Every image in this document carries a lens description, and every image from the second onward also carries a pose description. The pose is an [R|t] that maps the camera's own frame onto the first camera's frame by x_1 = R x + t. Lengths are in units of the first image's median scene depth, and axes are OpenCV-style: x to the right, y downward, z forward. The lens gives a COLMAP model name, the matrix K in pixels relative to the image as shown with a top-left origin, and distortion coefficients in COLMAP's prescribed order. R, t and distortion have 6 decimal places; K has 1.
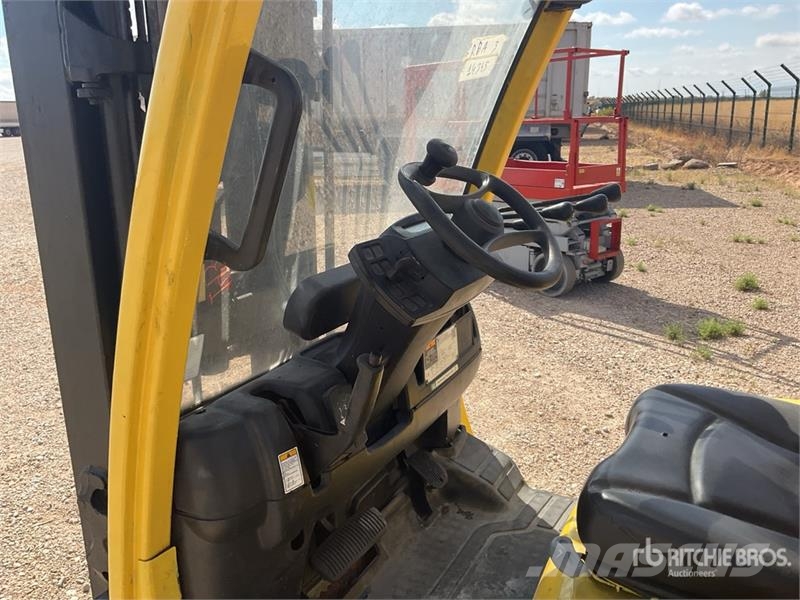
lens RADIAL K [[666.7, 0, 400.0], [0, 666.7, 300.0], [0, 0, 1]] dist [0.109371, -0.220426]
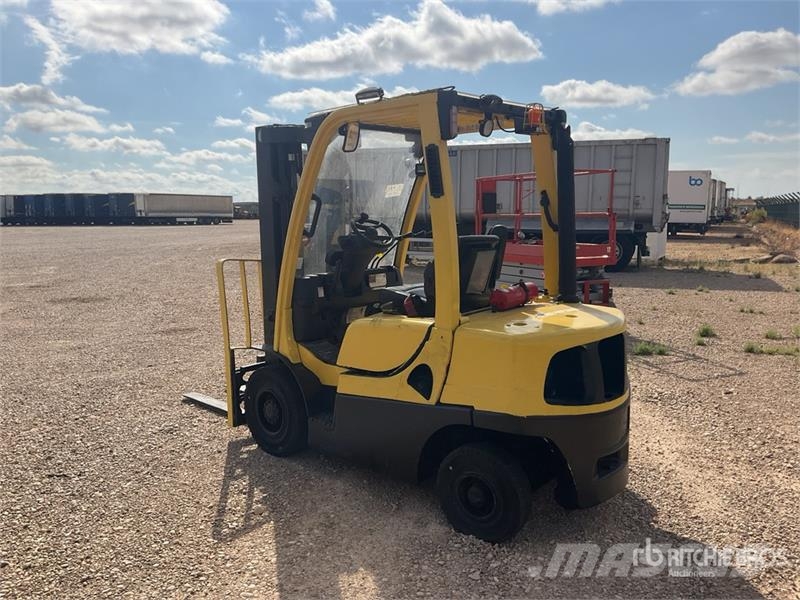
lens RADIAL K [[666.7, 0, 400.0], [0, 666.7, 300.0], [0, 0, 1]] dist [0.109371, -0.220426]
pose [[0.974371, 0.044066, -0.220591, 0.149241], [-0.073762, 0.988995, -0.128248, 0.098166], [0.212512, 0.141232, 0.966898, -0.347526]]
